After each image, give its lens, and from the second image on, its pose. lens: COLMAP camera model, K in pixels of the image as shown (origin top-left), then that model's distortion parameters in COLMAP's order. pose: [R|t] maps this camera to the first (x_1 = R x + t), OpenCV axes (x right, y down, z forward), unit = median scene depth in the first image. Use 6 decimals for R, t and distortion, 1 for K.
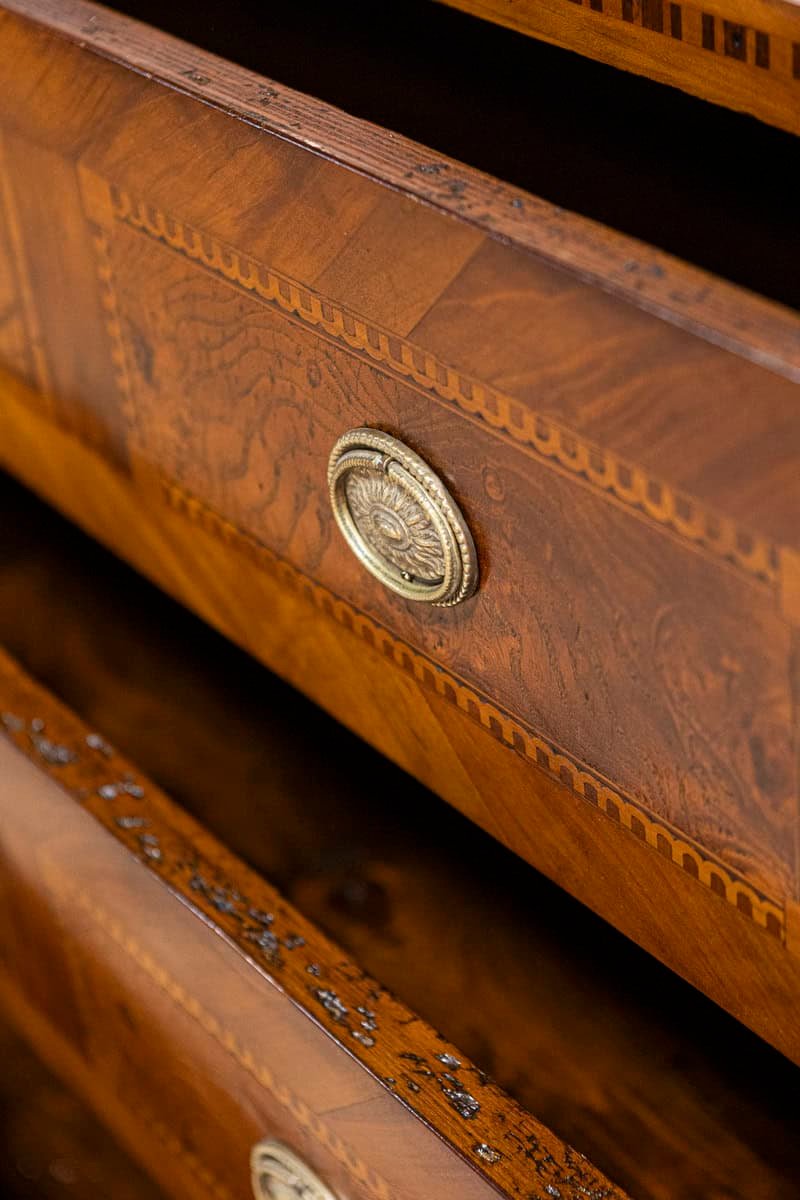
lens RADIAL K [[2562.2, 0, 399.7], [0, 2562.2, 600.2], [0, 0, 1]] dist [-0.060070, 0.000000]
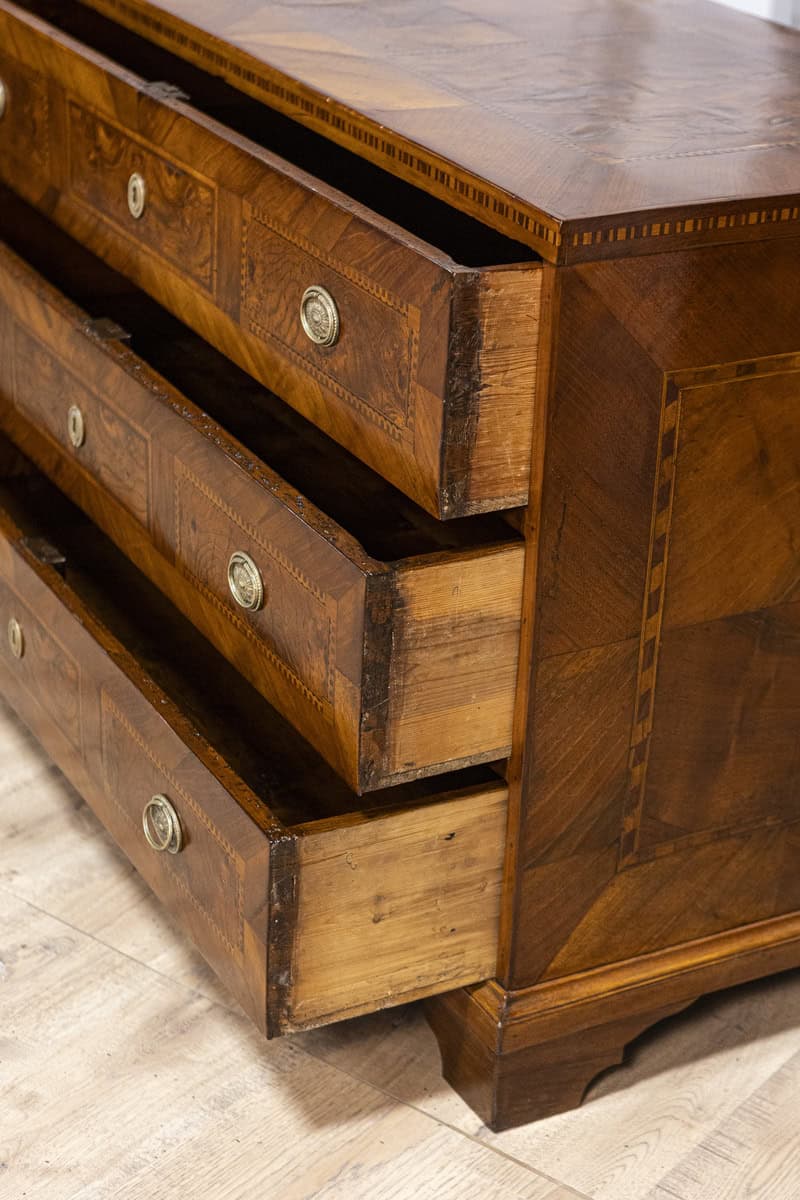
lens RADIAL K [[2627.3, 0, 399.5], [0, 2627.3, 600.0], [0, 0, 1]] dist [-0.070251, 0.000000]
pose [[0.978594, 0.193122, -0.071122, 0.372528], [-0.201460, 0.969539, -0.139315, 0.696924], [0.042051, 0.150661, 0.987691, -1.991485]]
